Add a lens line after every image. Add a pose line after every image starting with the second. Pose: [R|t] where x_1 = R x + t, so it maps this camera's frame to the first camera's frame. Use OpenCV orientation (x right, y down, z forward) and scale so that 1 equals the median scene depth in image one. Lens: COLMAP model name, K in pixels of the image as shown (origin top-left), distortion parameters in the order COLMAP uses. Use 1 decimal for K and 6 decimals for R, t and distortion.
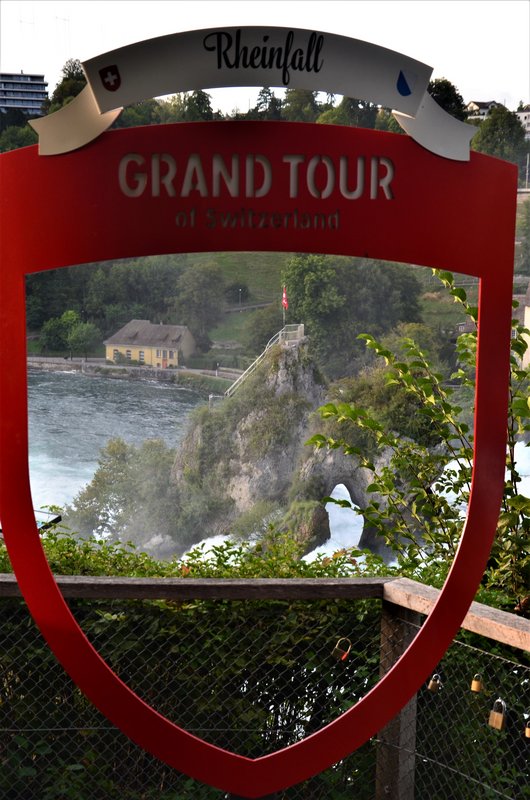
lens RADIAL K [[1204.8, 0, 273.8], [0, 1204.8, 418.8], [0, 0, 1]] dist [0.183600, 0.000000]
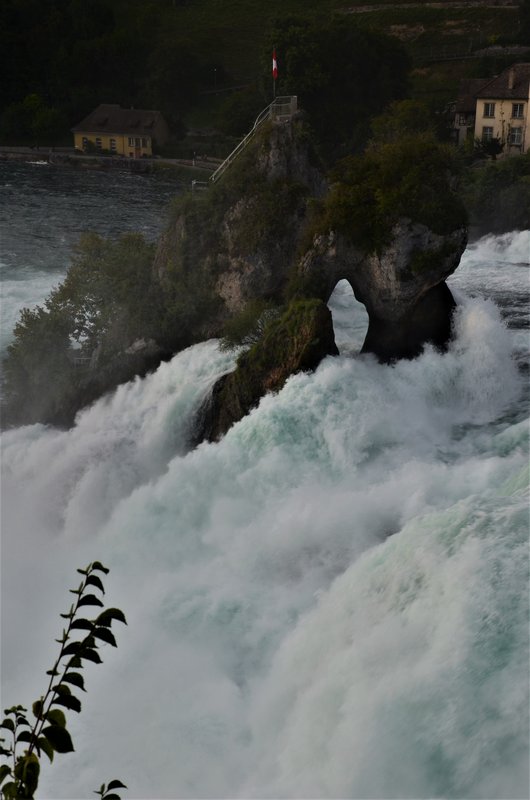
lens RADIAL K [[1203.1, 0, 269.8], [0, 1203.1, 399.1], [0, 0, 1]] dist [0.271778, 0.000000]
pose [[0.999718, -0.019993, 0.012795, -0.010729], [0.017822, 0.988259, 0.151748, 0.004383], [-0.015679, -0.151477, 0.988336, 0.088302]]
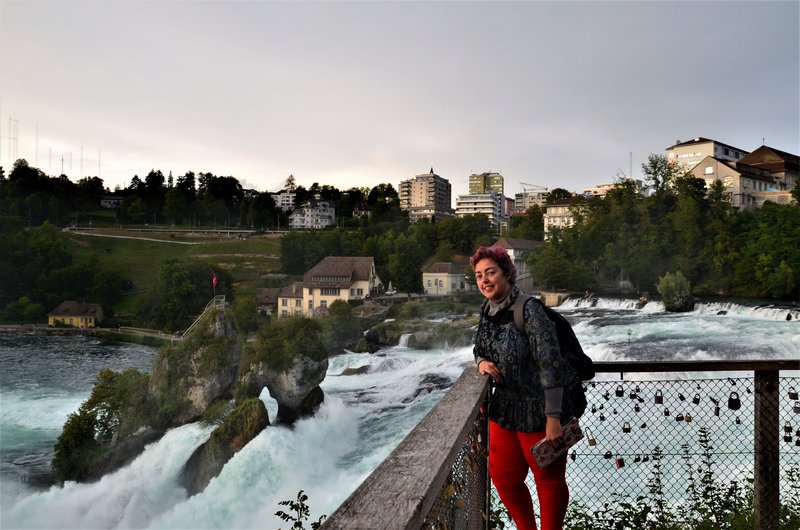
lens RADIAL K [[618.8, 0, 392.3], [0, 618.8, 274.0], [0, 0, 1]] dist [-0.145212, 0.112380]
pose [[0.913853, -0.010216, 0.405917, -0.112507], [0.059421, 0.992286, -0.108803, 0.000998], [-0.401674, 0.123550, 0.907410, 0.105396]]
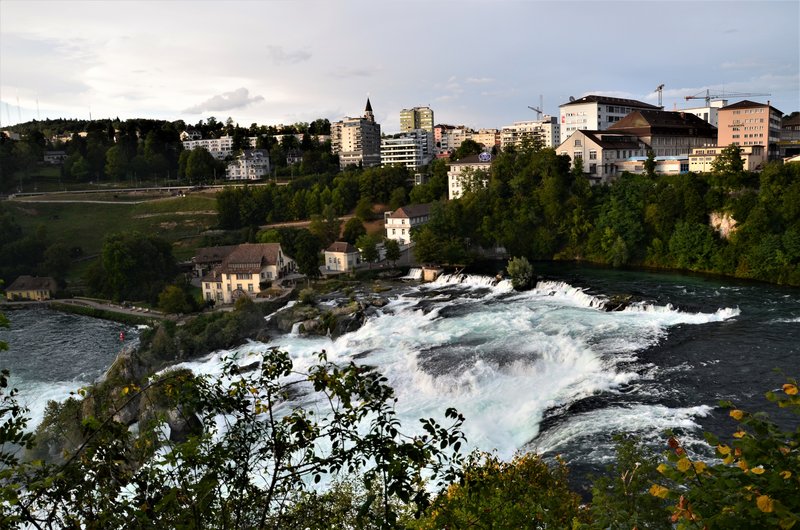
lens RADIAL K [[618.8, 0, 396.6], [0, 618.8, 271.5], [0, 0, 1]] dist [-0.145212, 0.112380]
pose [[0.885921, -0.125876, 0.446430, -0.025687], [0.113248, 0.992044, 0.054982, -0.227087], [-0.449799, 0.001847, 0.893128, -0.308804]]
